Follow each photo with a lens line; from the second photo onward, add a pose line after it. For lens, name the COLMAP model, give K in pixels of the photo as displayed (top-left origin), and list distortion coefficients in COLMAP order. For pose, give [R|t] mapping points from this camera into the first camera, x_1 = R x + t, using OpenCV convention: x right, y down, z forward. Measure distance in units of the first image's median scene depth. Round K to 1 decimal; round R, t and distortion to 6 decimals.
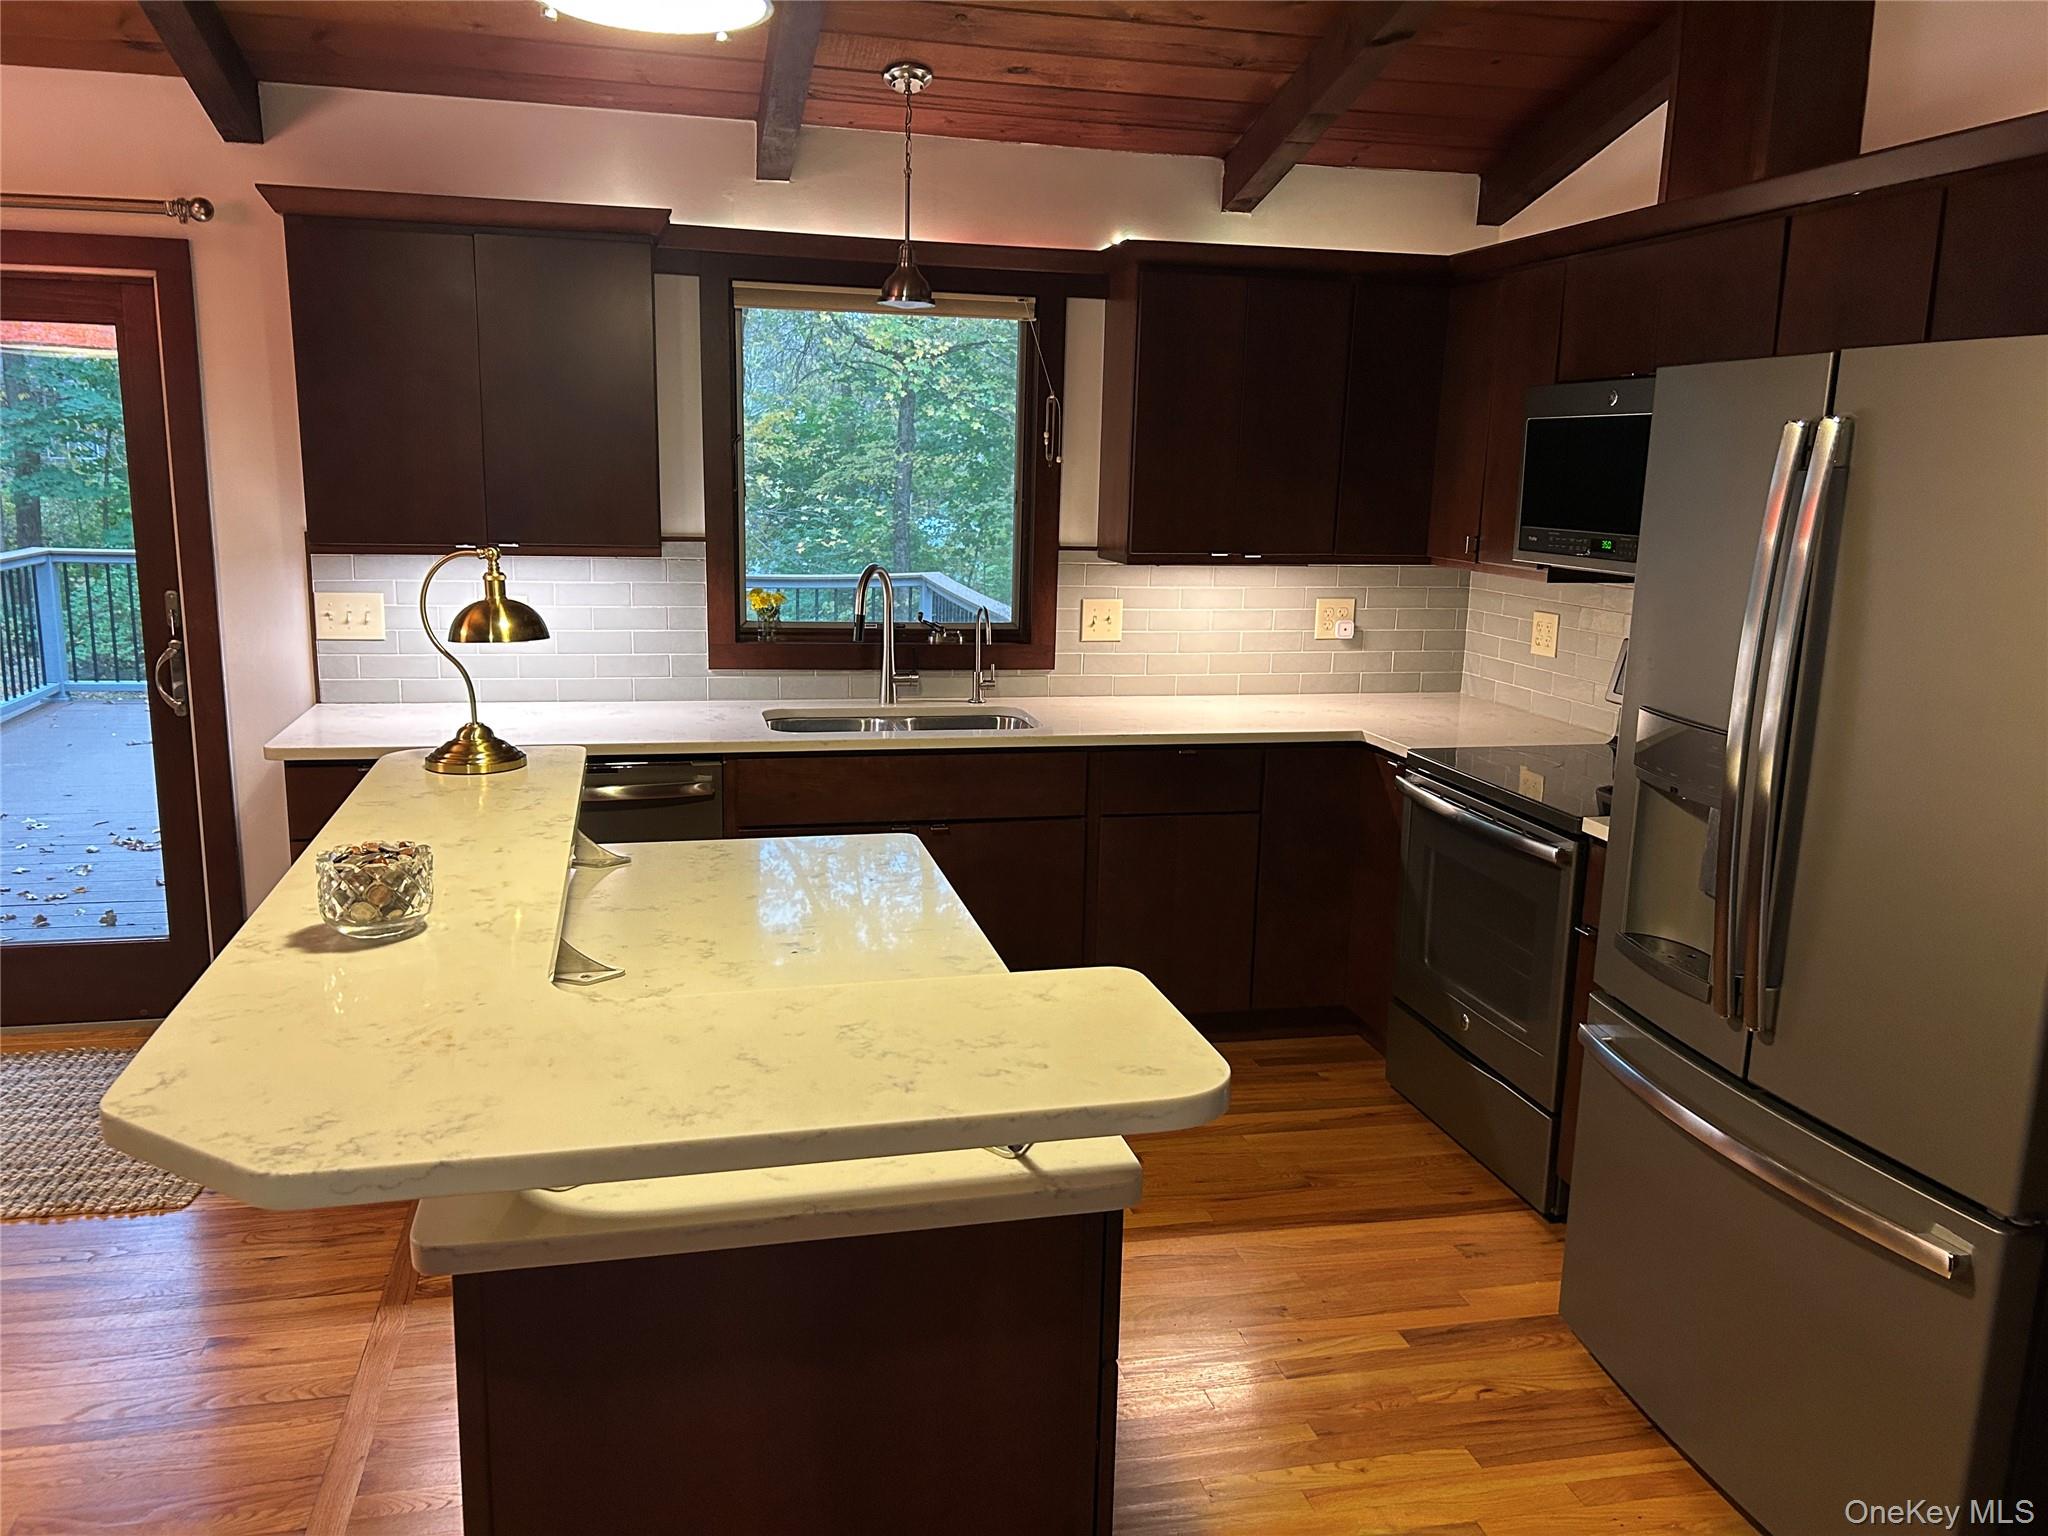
lens RADIAL K [[1575.5, 0, 1066.6], [0, 1575.5, 765.0], [0, 0, 1]] dist [0.030511, 0.000115]
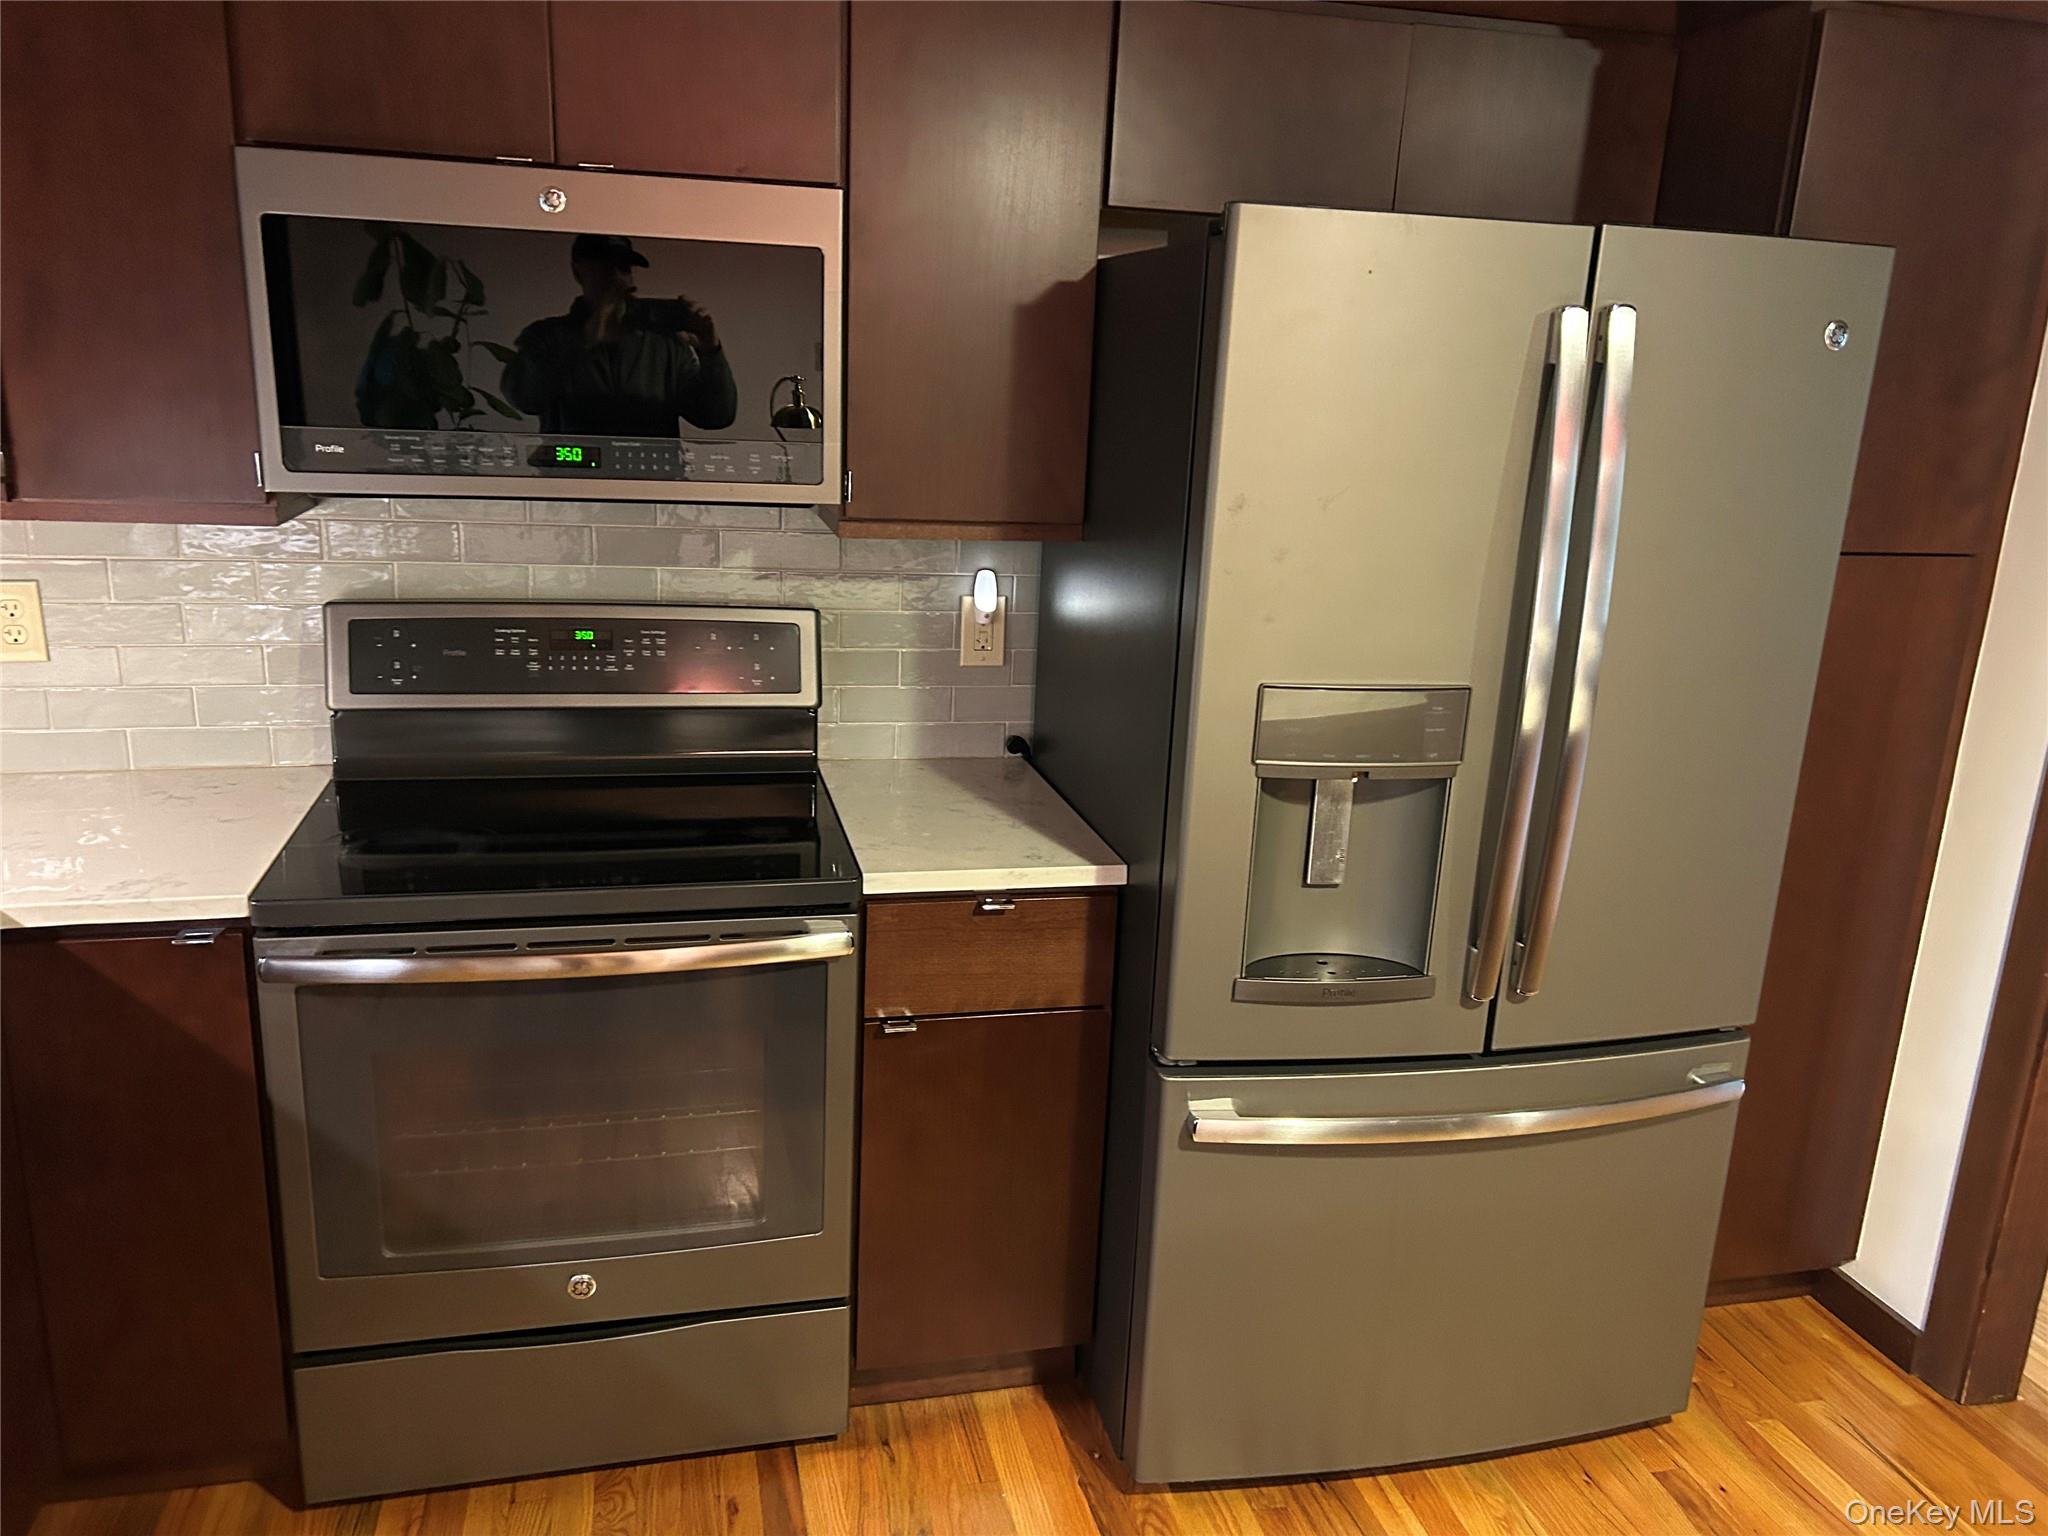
lens RADIAL K [[1545.4, 0, 1024.0], [0, 1545.4, 768.0], [0, 0, 1]] dist [0.042591, -0.051302]
pose [[0.017981, -0.276406, 0.960873, -0.236403], [0.152430, 0.950552, 0.270585, -0.145498], [-0.988151, 0.141600, 0.059225, 0.739227]]
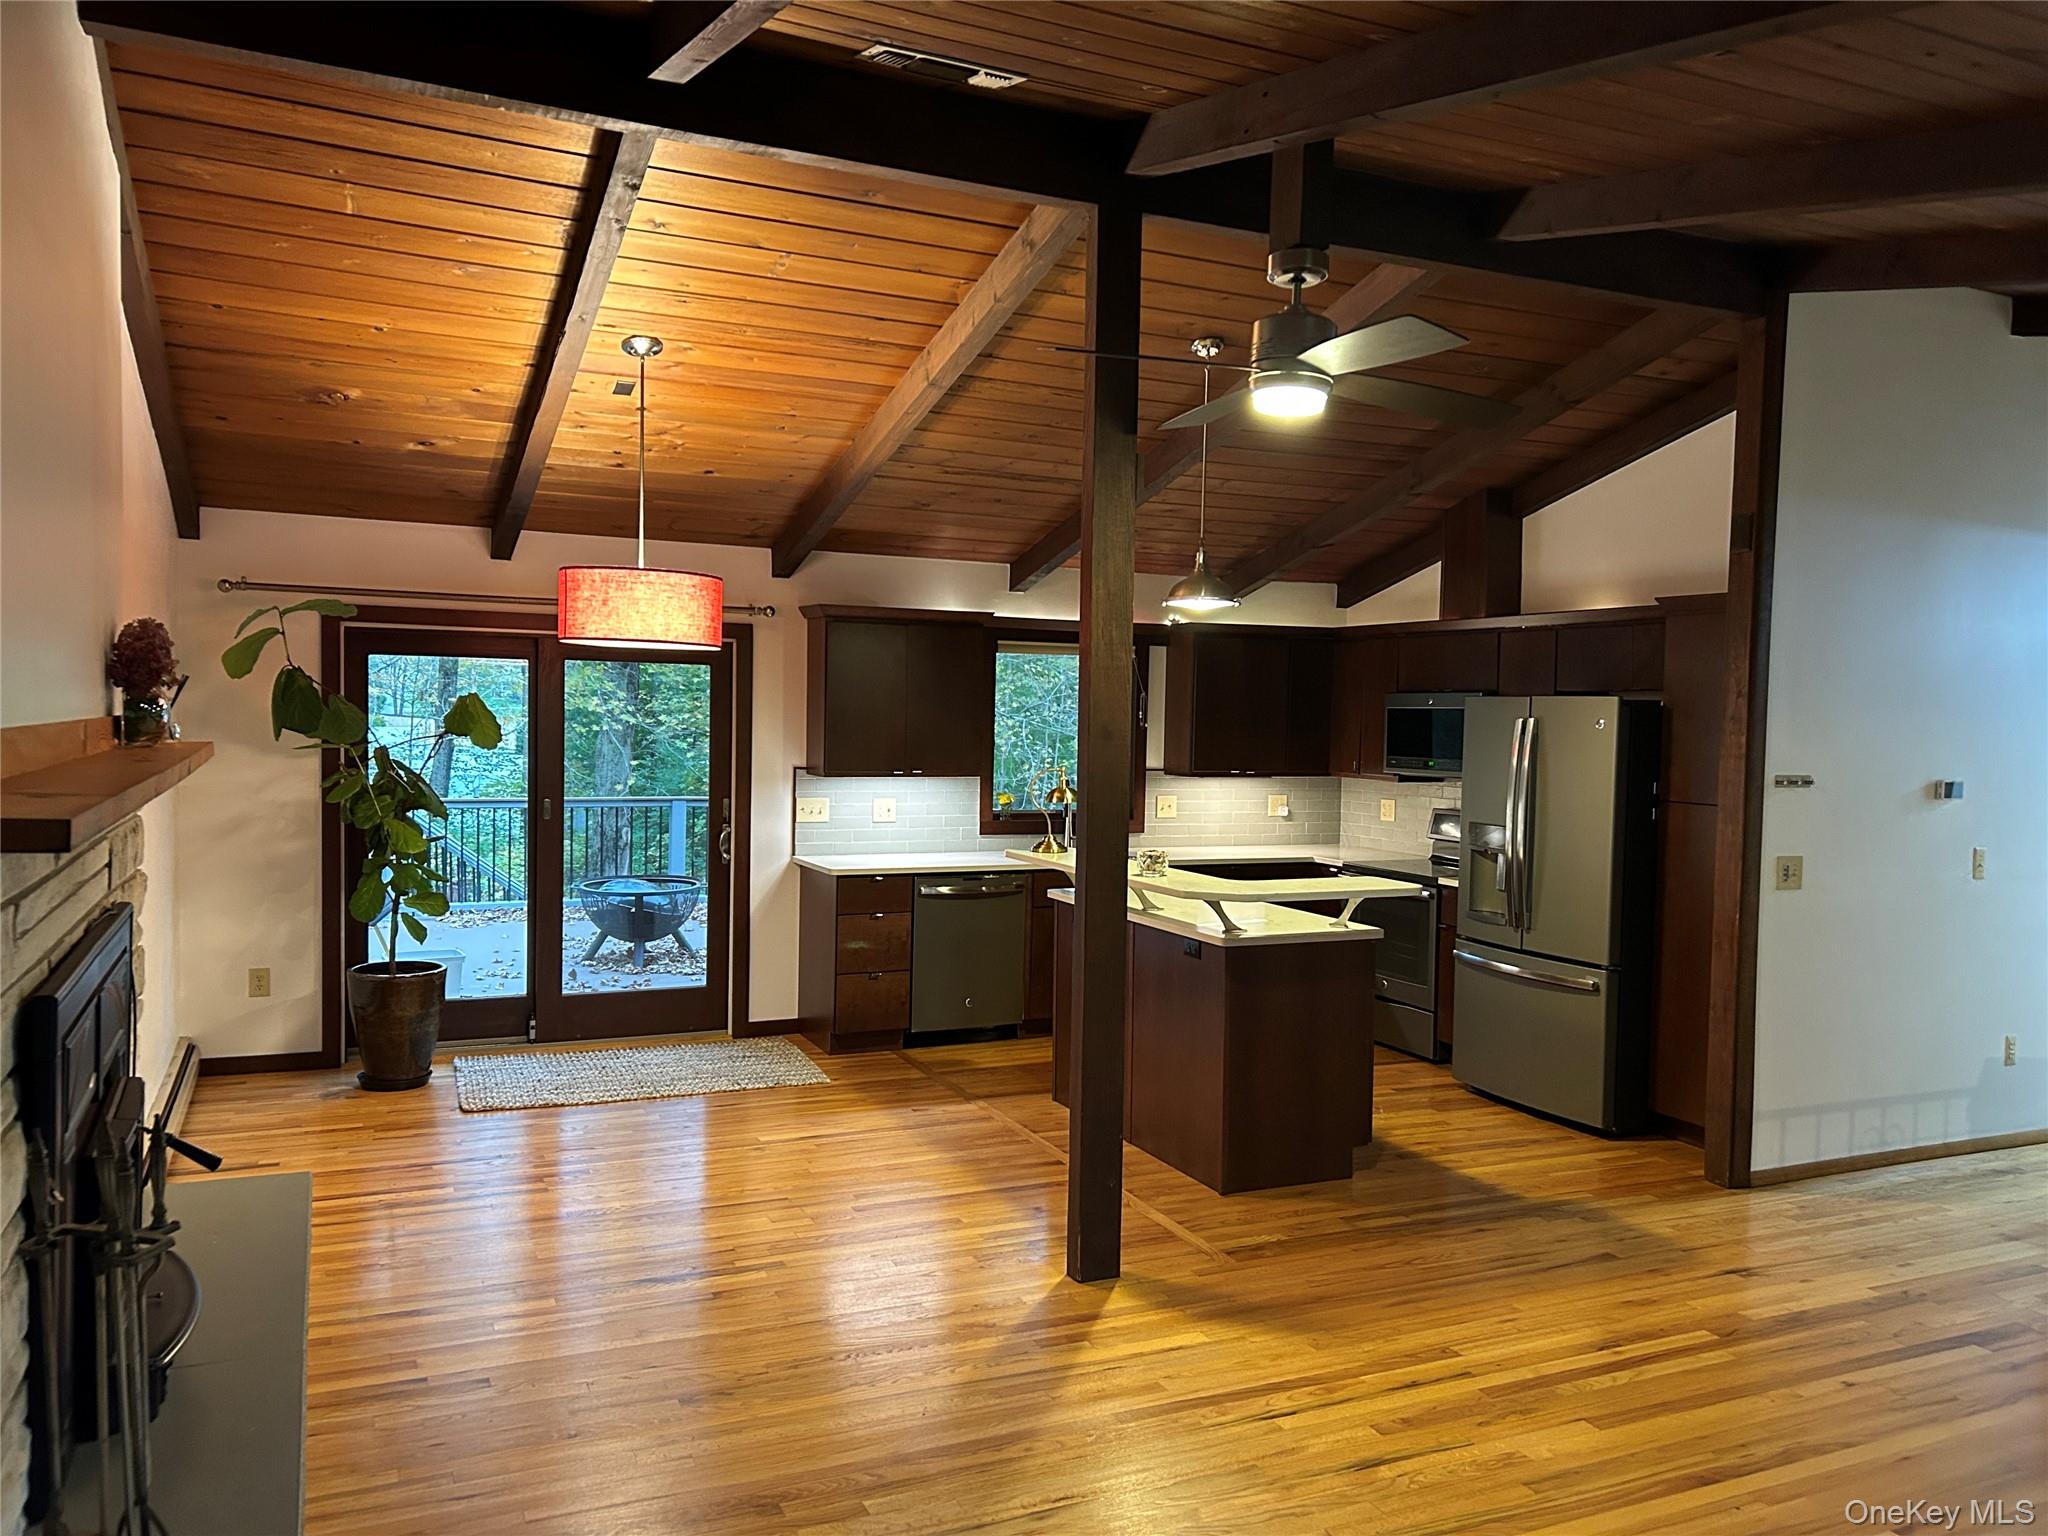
lens RADIAL K [[1545.4, 0, 1024.0], [0, 1545.4, 768.0], [0, 0, 1]] dist [0.042591, -0.051302]
pose [[0.985270, -0.007584, 0.170838, -0.567730], [0.032368, 0.989228, -0.142762, 0.150777], [-0.167915, 0.146188, 0.974902, -0.987655]]
